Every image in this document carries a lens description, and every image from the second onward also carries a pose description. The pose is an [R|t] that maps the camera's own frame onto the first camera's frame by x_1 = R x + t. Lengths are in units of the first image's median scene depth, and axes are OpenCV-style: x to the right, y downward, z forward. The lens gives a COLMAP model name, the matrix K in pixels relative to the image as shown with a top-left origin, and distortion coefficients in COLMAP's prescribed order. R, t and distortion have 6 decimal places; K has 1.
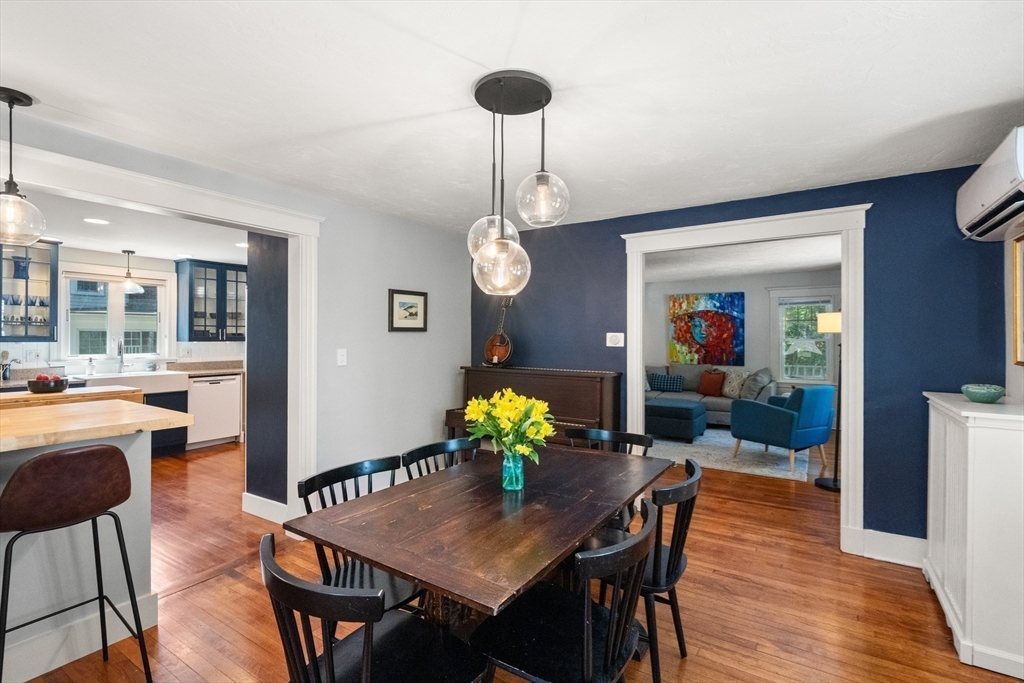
lens RADIAL K [[468.2, 0, 517.6], [0, 468.2, 338.1], [0, 0, 1]] dist [0.002057, 0.000184]
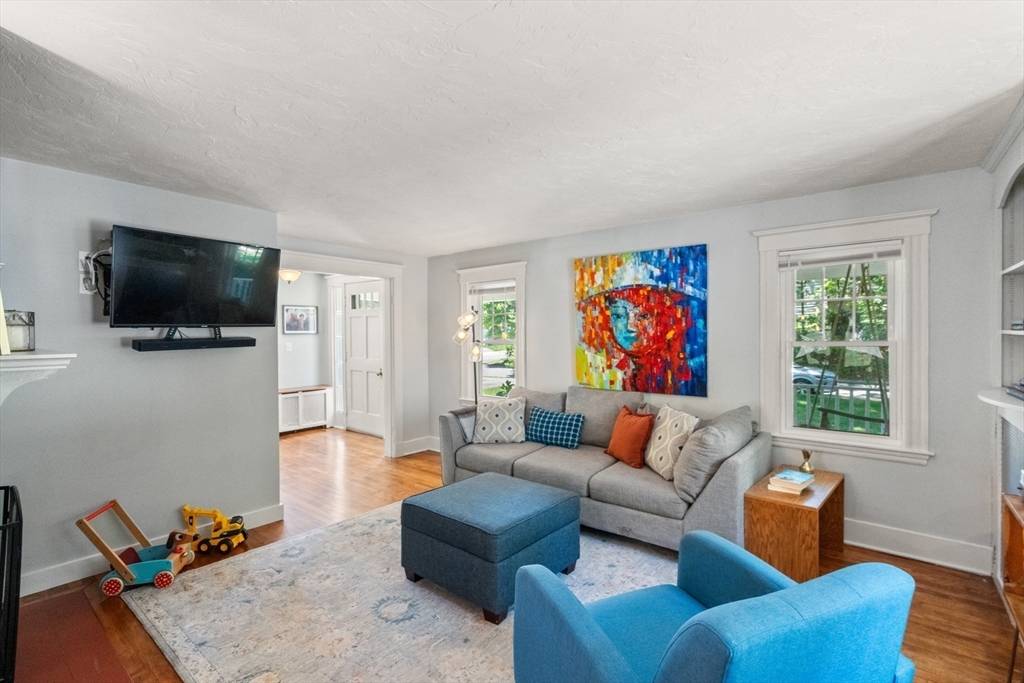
lens RADIAL K [[468.2, 0, 511.0], [0, 468.2, 341.0], [0, 0, 1]] dist [0.002057, 0.000184]
pose [[0.993783, -0.003553, -0.111274, 0.324889], [0.004595, 0.999948, 0.009107, -0.003625], [0.111236, -0.009562, 0.993748, 0.480752]]
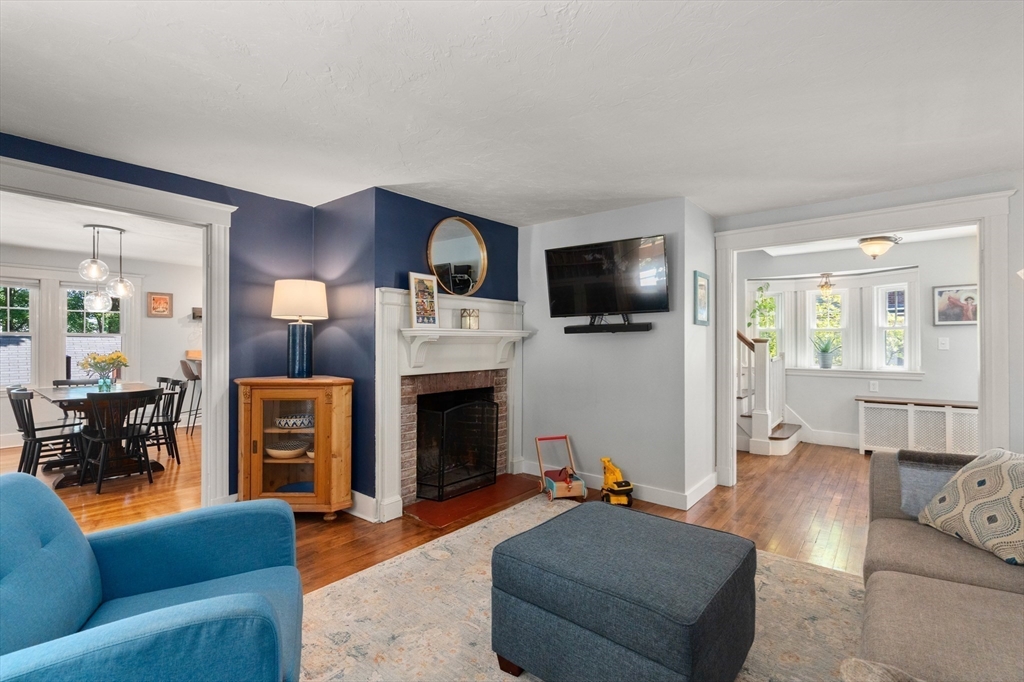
lens RADIAL K [[468.2, 0, 517.3], [0, 468.2, 338.5], [0, 0, 1]] dist [0.002057, 0.000184]
pose [[-0.105294, -0.009030, -0.994400, 0.536144], [-0.006026, 0.999946, -0.008442, 0.018476], [0.994423, 0.005103, -0.105343, 0.839325]]
